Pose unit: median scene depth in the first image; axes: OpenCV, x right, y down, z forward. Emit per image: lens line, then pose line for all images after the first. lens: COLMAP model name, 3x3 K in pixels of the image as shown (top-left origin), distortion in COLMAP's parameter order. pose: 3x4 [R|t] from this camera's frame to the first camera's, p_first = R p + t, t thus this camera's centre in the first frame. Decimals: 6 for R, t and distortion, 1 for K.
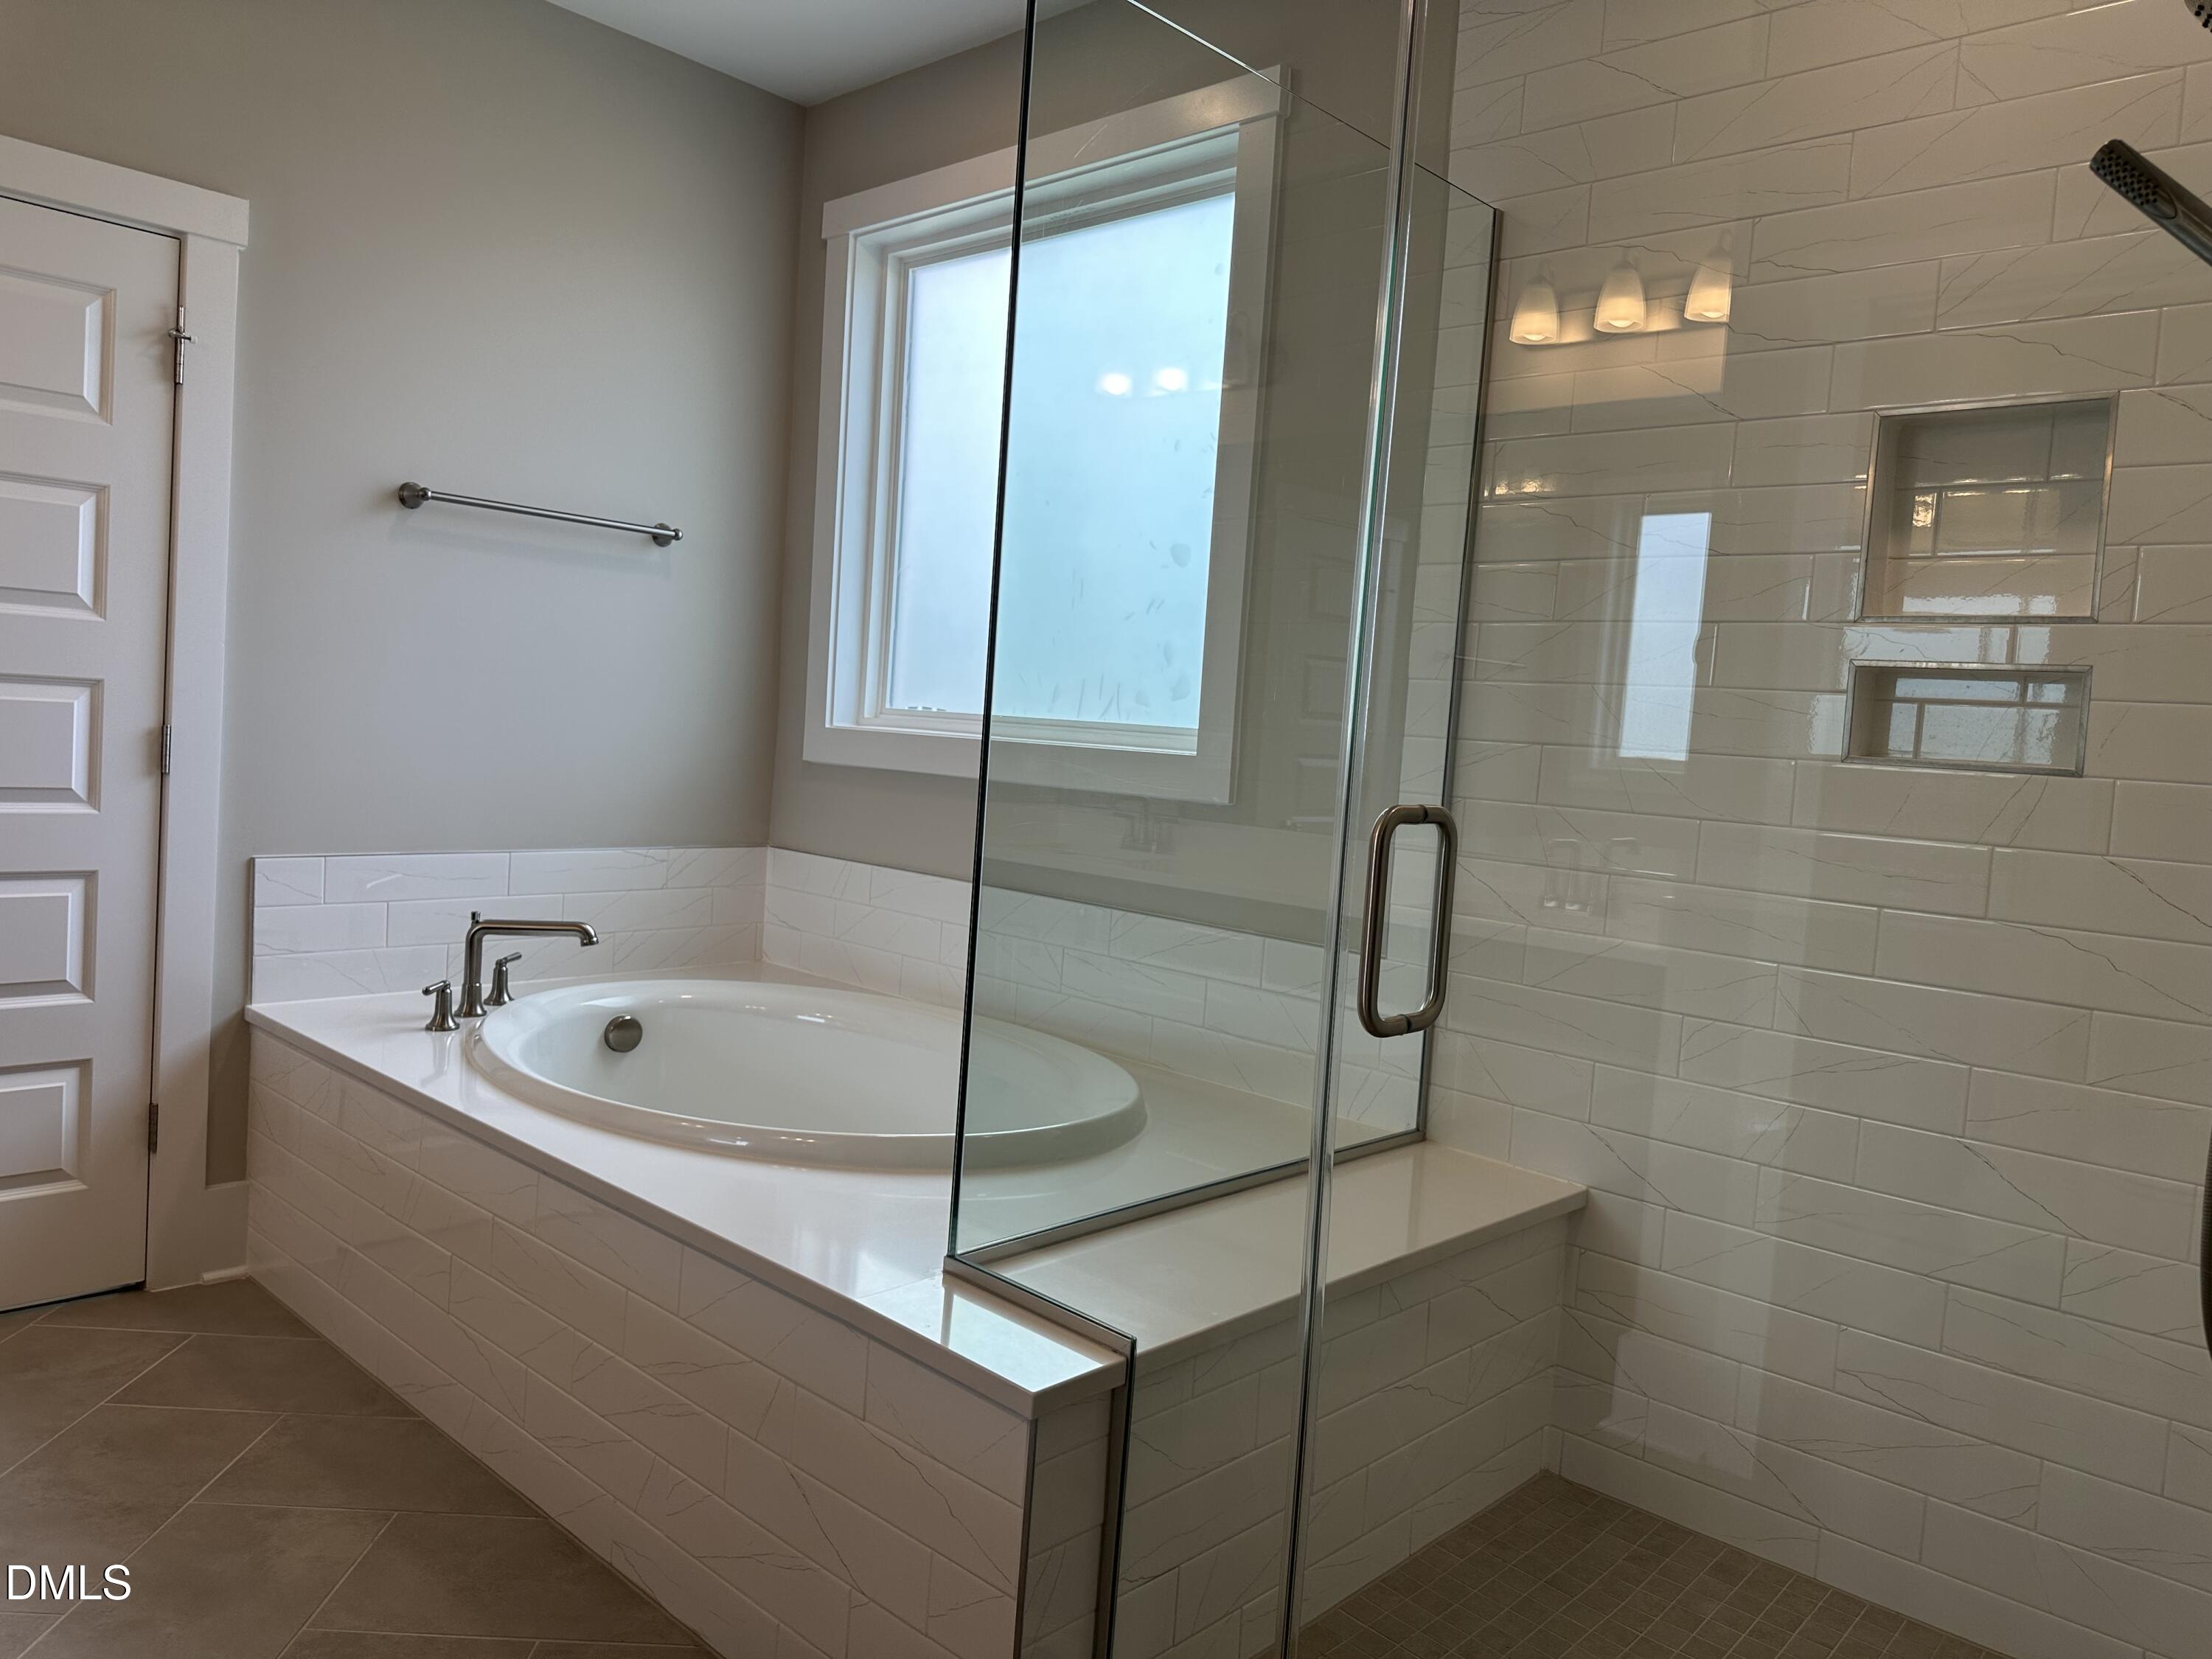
lens RADIAL K [[1568.0, 0, 1055.7], [0, 1568.0, 824.3], [0, 0, 1]] dist [0.107662, -0.113722]
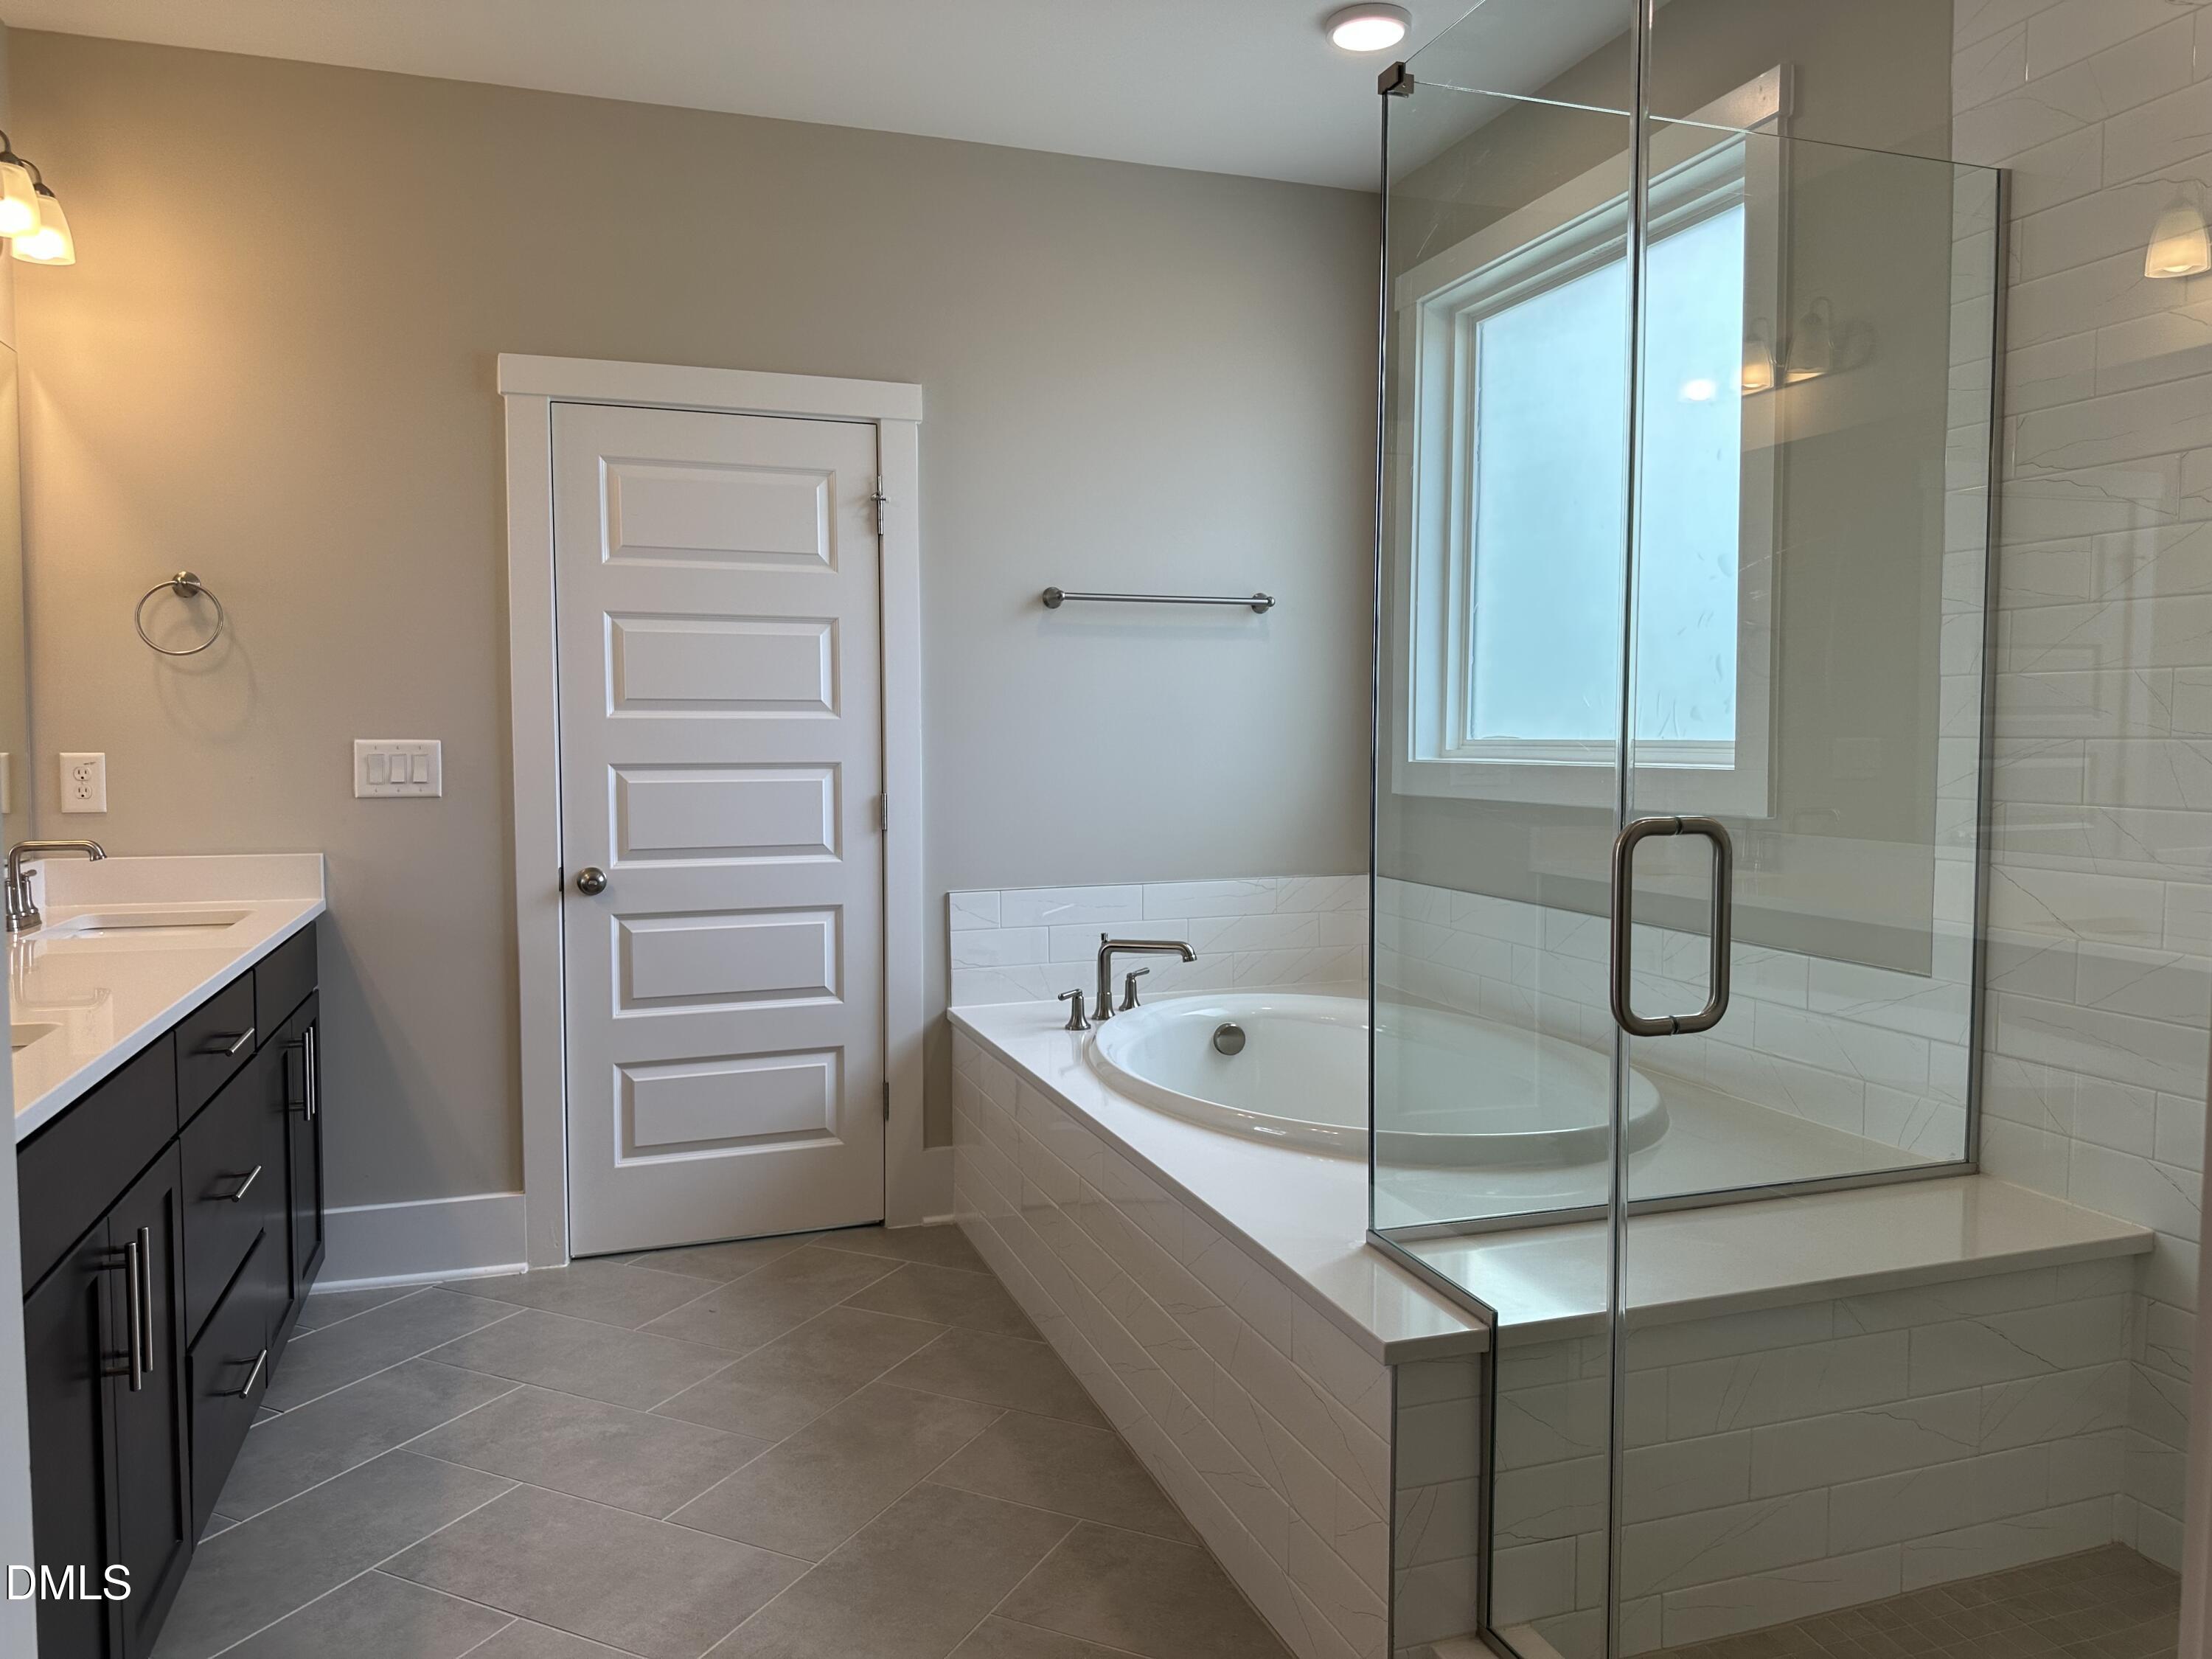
lens RADIAL K [[1555.0, 0, 1106.0], [0, 1555.0, 829.5], [0, 0, 1]] dist [0.206518, -0.215753]
pose [[0.893482, -0.039910, -0.447322, 0.183741], [0.032596, 0.999179, -0.024039, 0.004638], [0.447914, 0.006897, 0.894050, -0.068849]]
